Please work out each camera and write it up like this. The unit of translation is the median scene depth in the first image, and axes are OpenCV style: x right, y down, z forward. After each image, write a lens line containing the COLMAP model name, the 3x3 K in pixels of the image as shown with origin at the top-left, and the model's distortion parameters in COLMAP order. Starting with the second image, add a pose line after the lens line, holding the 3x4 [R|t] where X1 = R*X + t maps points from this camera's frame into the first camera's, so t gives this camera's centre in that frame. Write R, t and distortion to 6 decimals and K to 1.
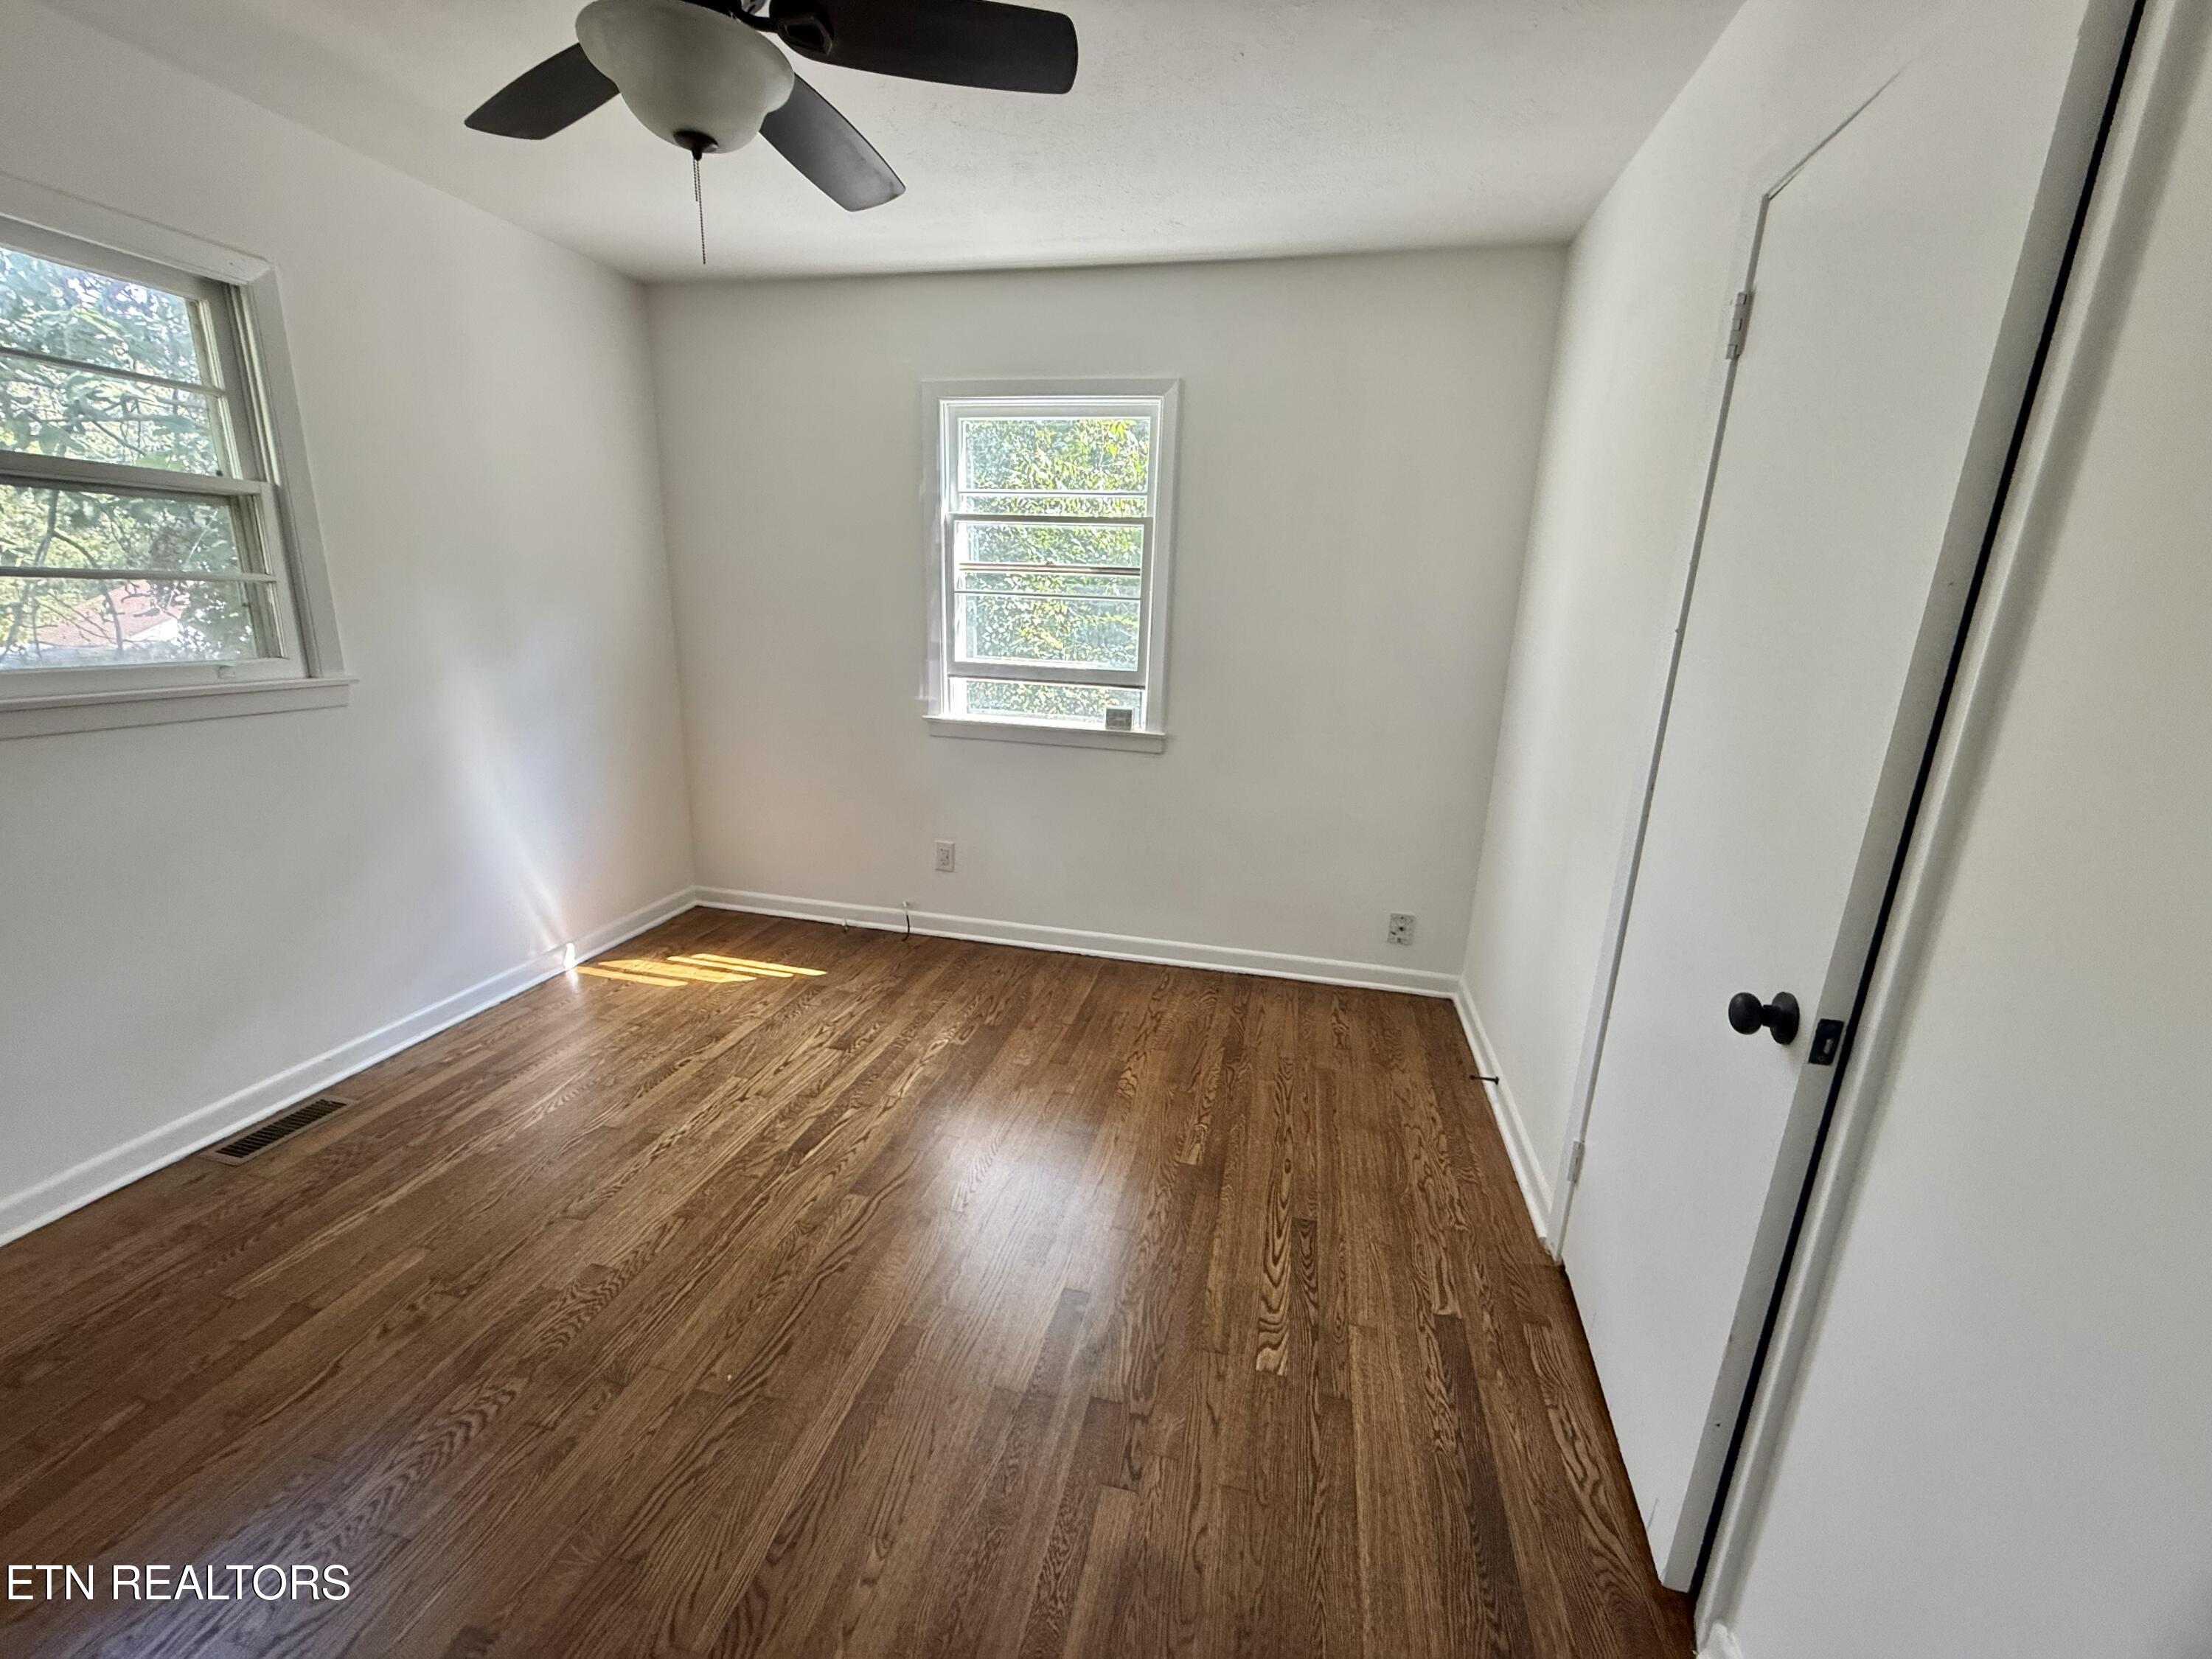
lens RADIAL K [[889.4, 0, 1105.6], [0, 889.4, 830.1], [0, 0, 1]] dist [-0.000538, -0.000138]
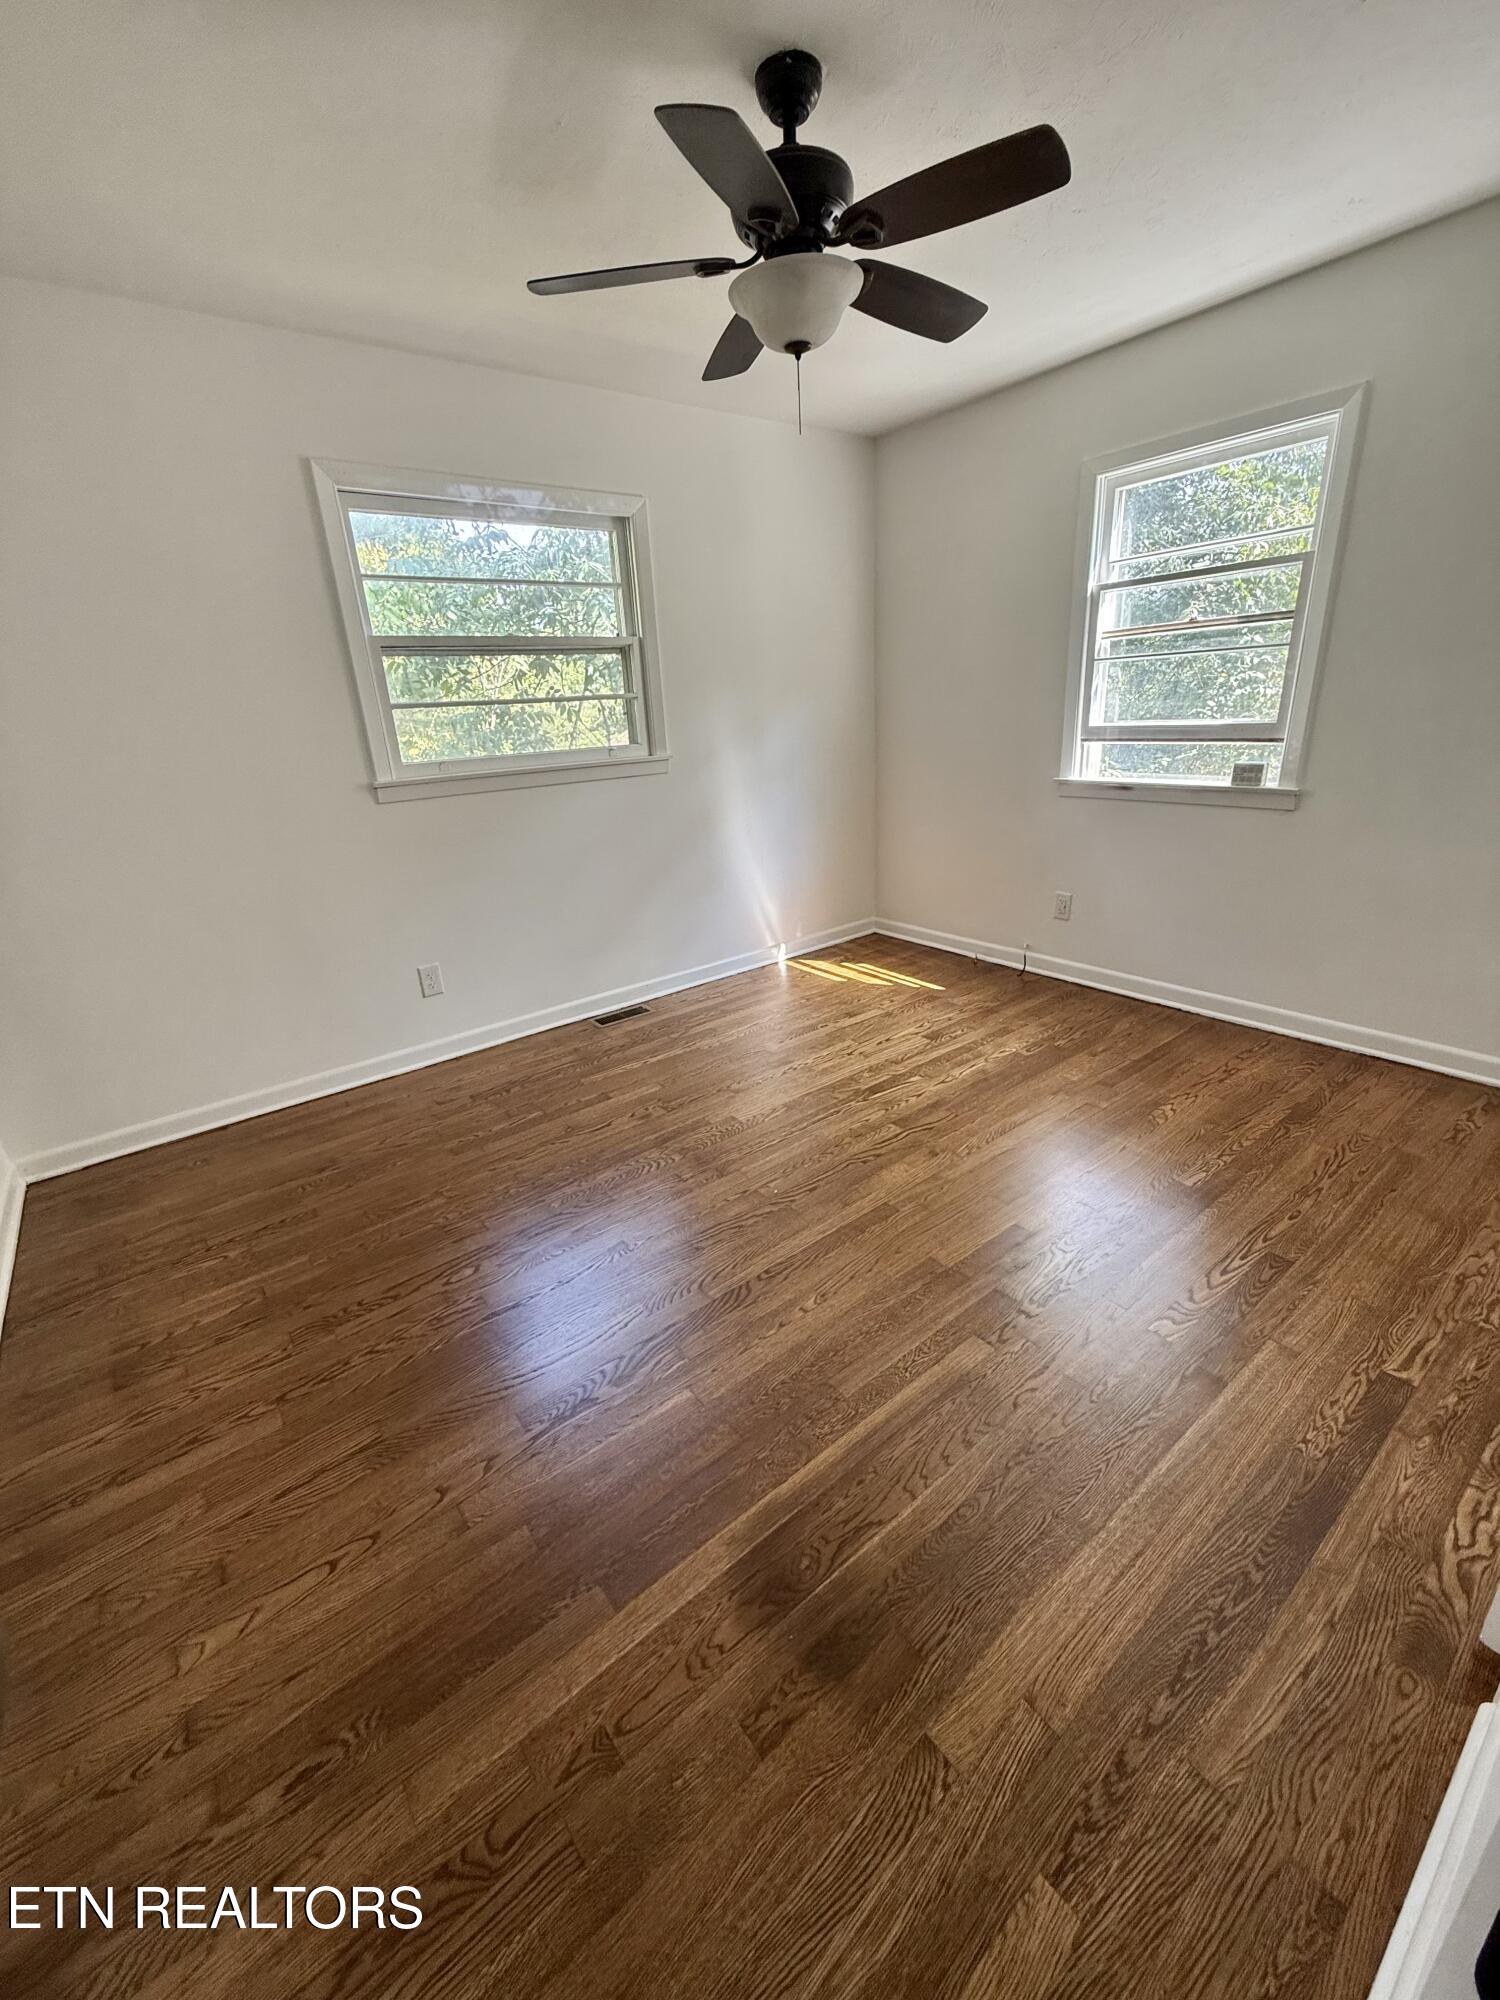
lens RADIAL K [[804.2, 0, 745.1], [0, 804.2, 999.0], [0, 0, 1]] dist [-0.000538, -0.000138]
pose [[0.764746, 0.146276, -0.627508, 0.227325], [-0.081141, 0.988000, 0.131422, 0.060087], [0.639202, -0.049588, 0.767438, -0.063605]]
